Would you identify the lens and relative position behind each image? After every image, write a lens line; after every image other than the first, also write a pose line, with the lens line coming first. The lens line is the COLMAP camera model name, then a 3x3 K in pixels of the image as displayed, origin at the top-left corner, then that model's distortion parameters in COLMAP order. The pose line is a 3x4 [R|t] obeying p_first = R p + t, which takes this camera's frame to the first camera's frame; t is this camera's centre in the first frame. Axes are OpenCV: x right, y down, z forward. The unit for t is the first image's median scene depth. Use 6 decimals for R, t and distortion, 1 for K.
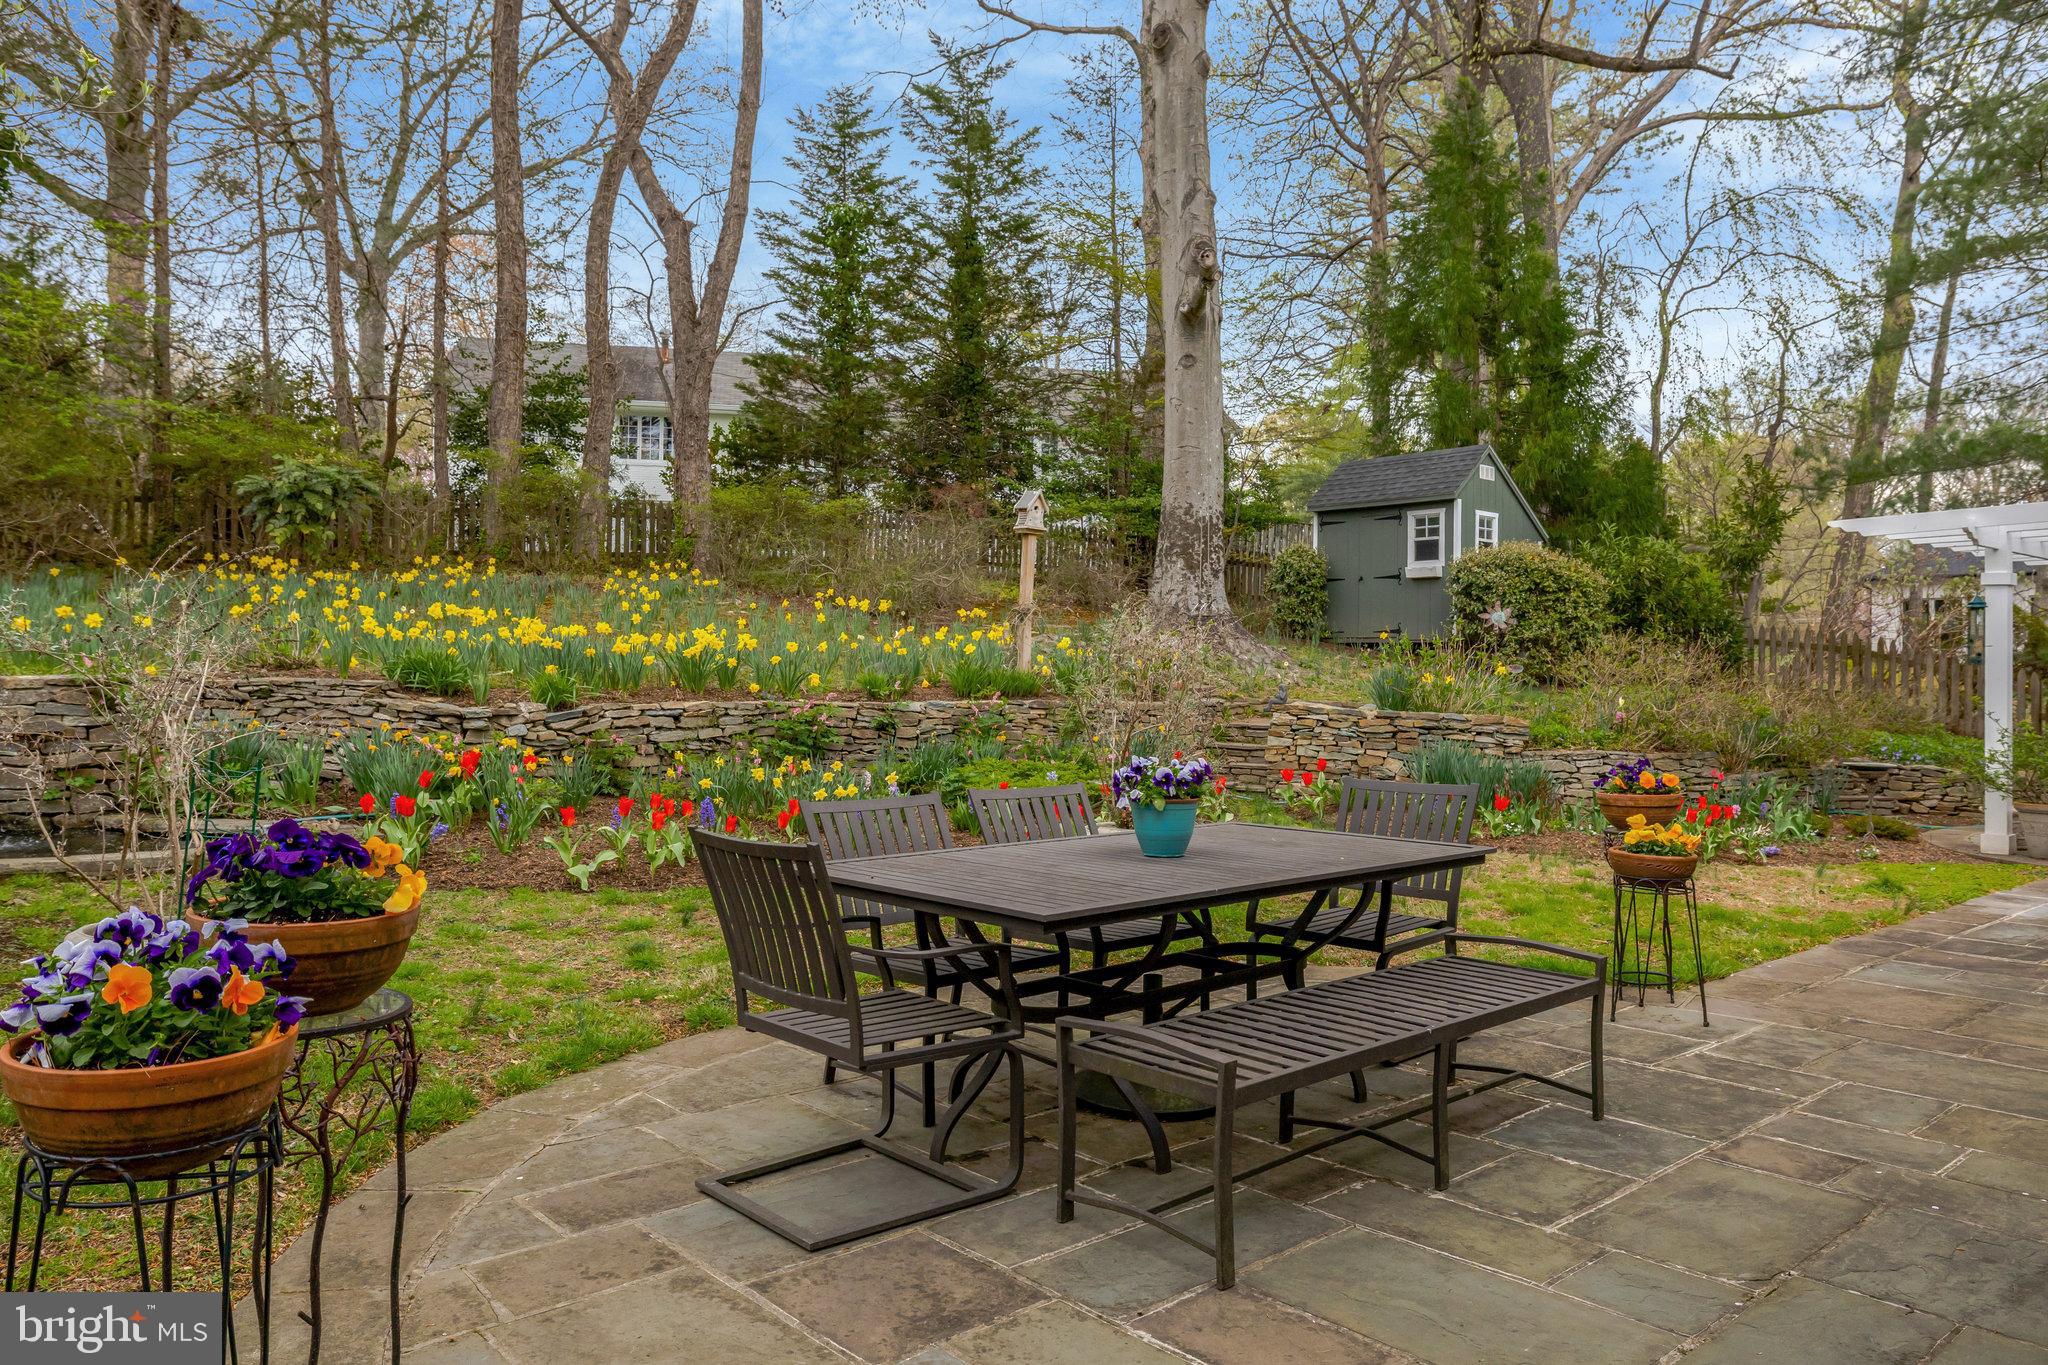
lens RADIAL K [[1406.9, 0, 1024.0], [0, 1406.9, 682.5], [0, 0, 1]] dist [0.002216, 0.000484]
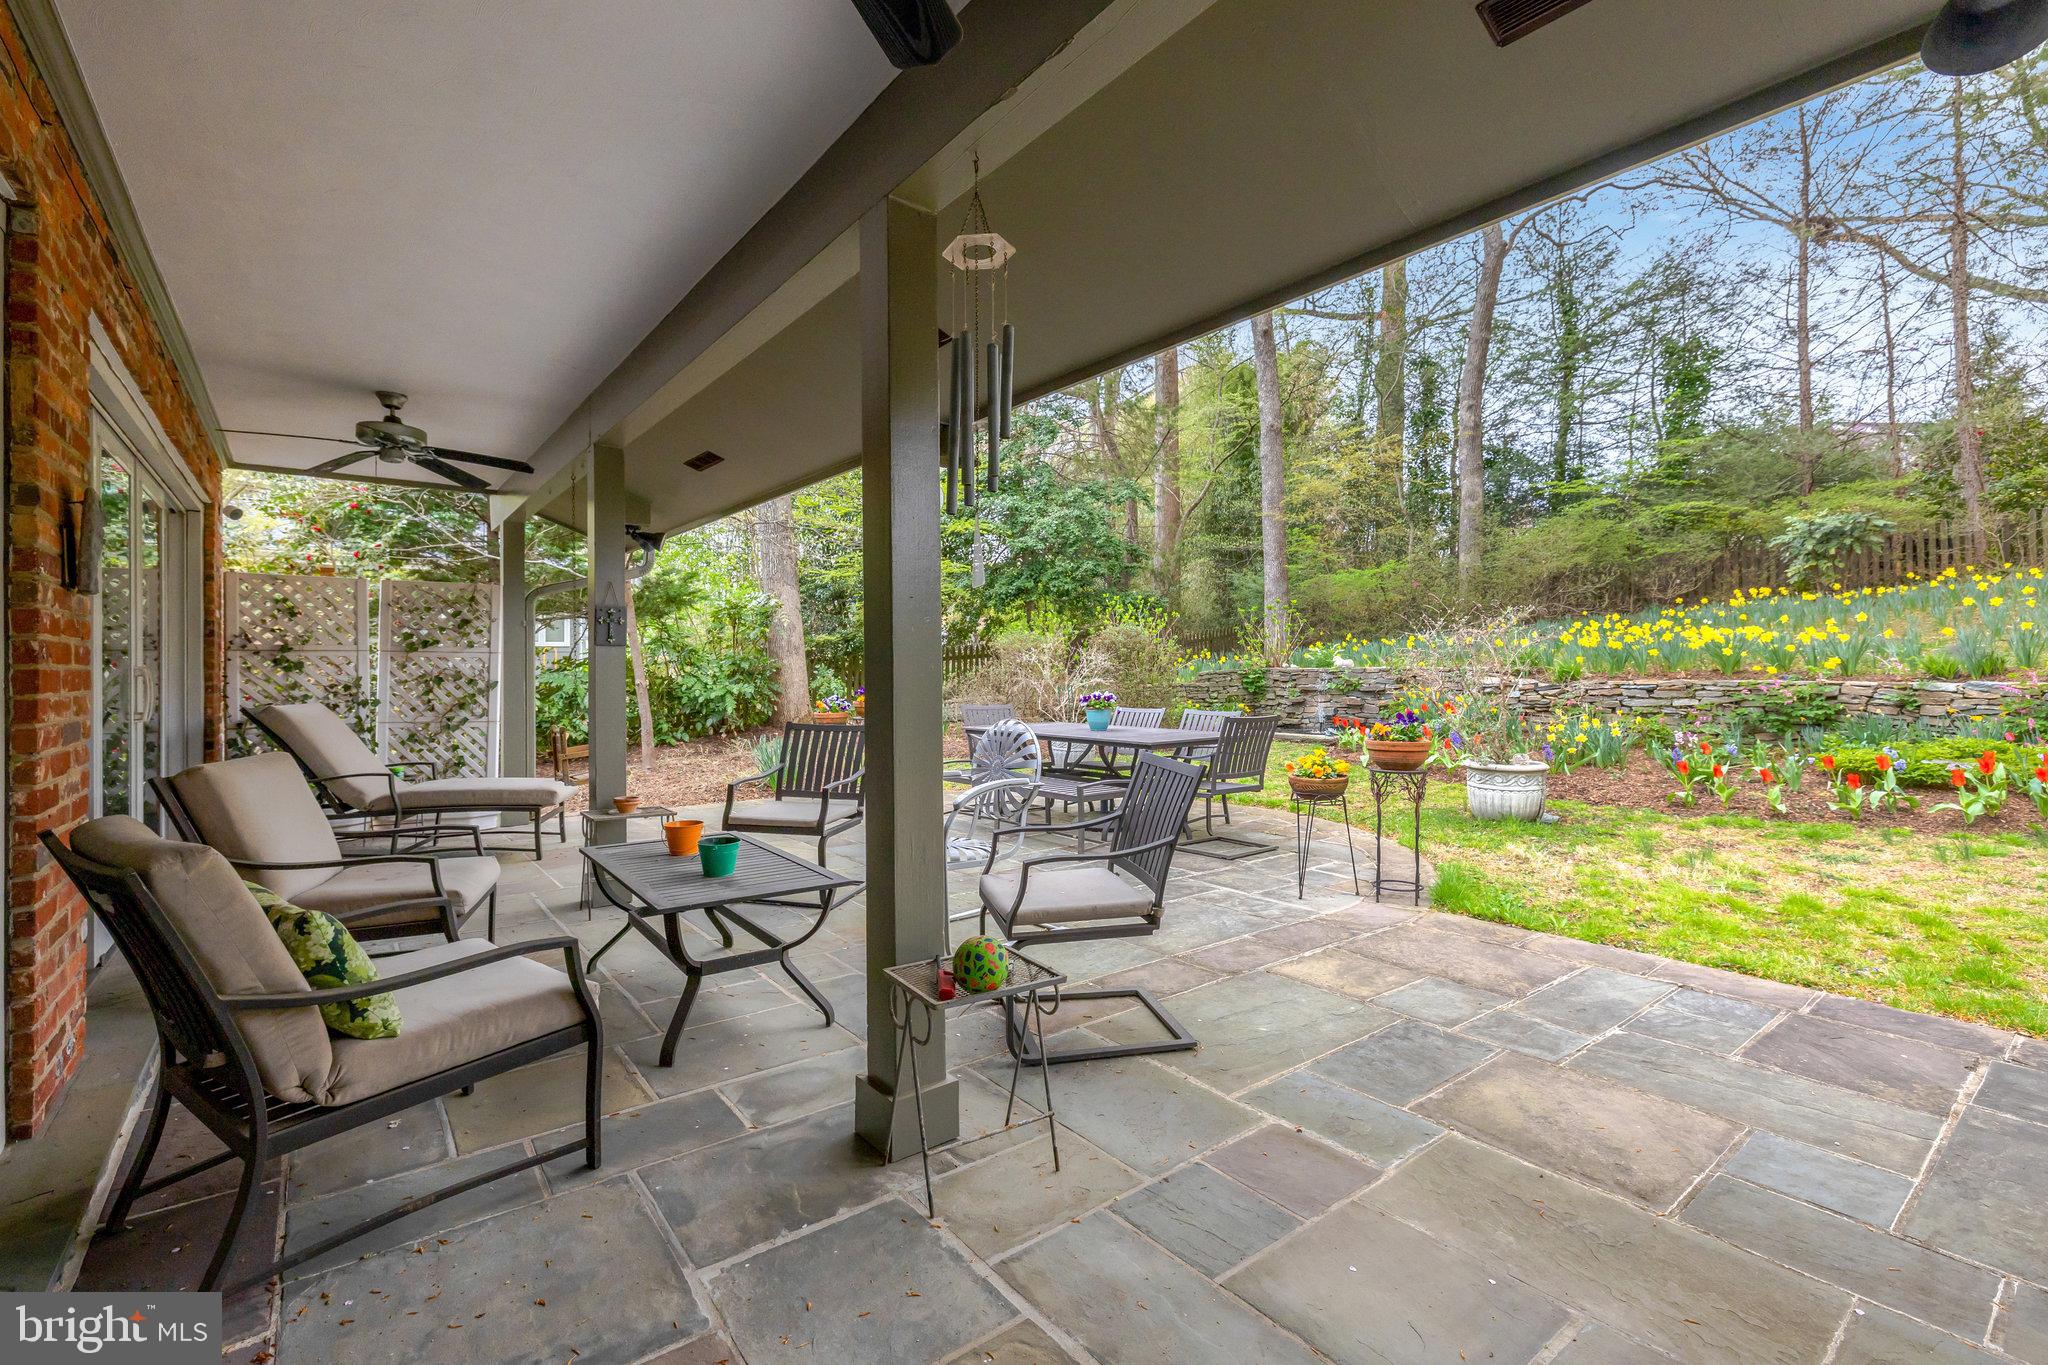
lens RADIAL K [[900.2, 0, 1011.2], [0, 900.2, 666.5], [0, 0, 1]] dist [-0.000161, -0.000450]
pose [[-0.068889, -0.015215, -0.997508, 0.681826], [-0.001768, 0.999884, -0.015129, 0.014580], [0.997623, 0.000722, -0.068908, 0.377496]]
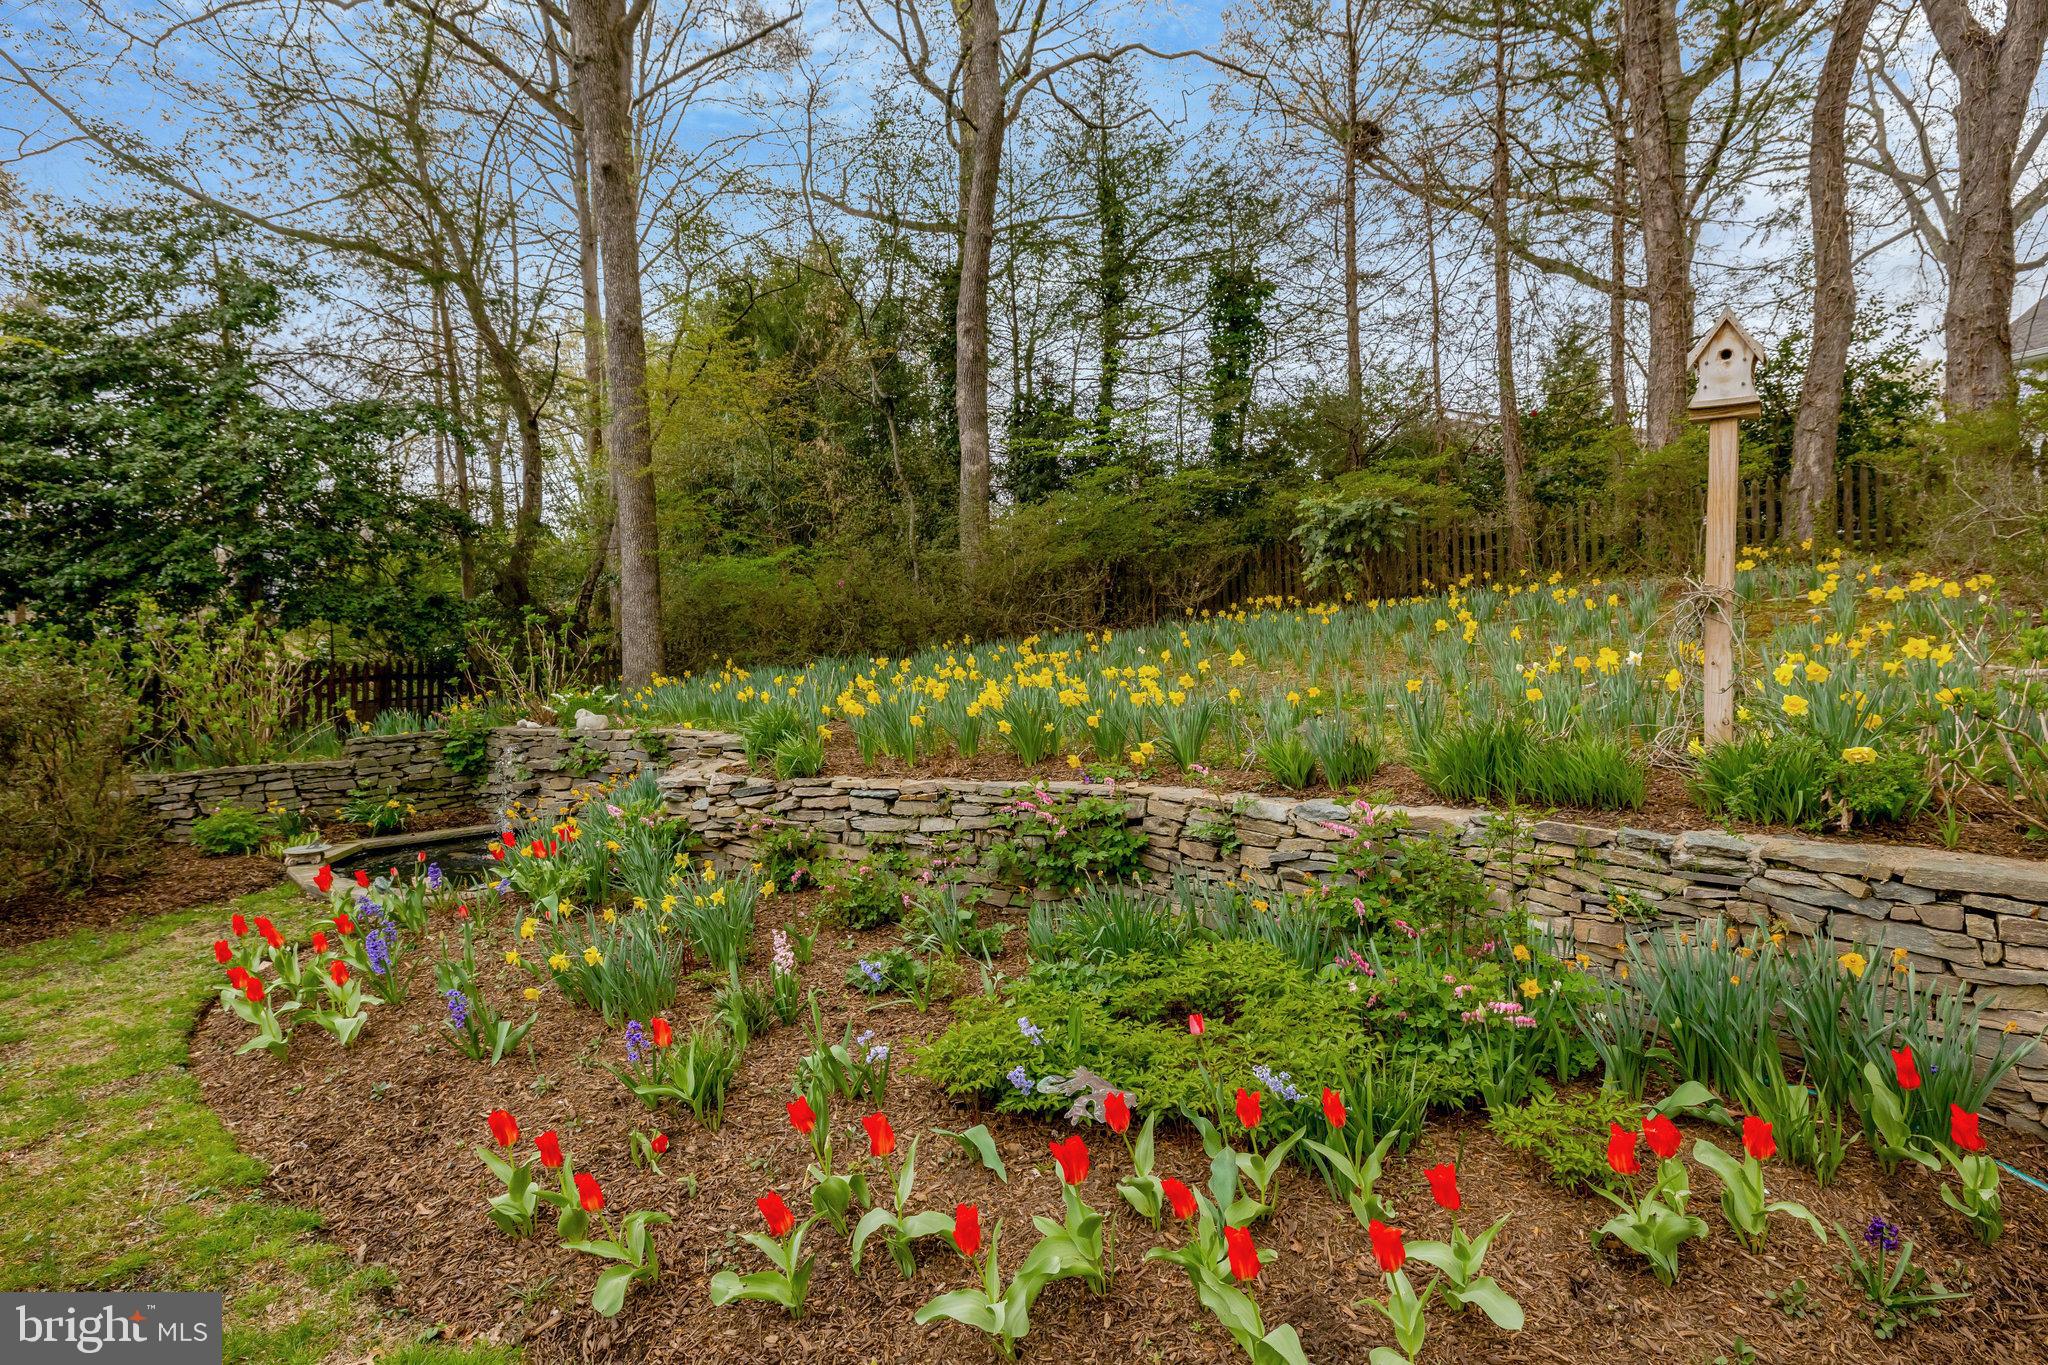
lens RADIAL K [[1078.3, 0, 1032.2], [0, 1078.3, 681.1], [0, 0, 1]] dist [-0.000152, 0.000172]
pose [[0.261446, -0.006490, -0.965196, 0.313568], [0.013008, 0.999910, -0.003200, -0.034236], [0.965130, -0.011719, 0.261507, 0.862608]]
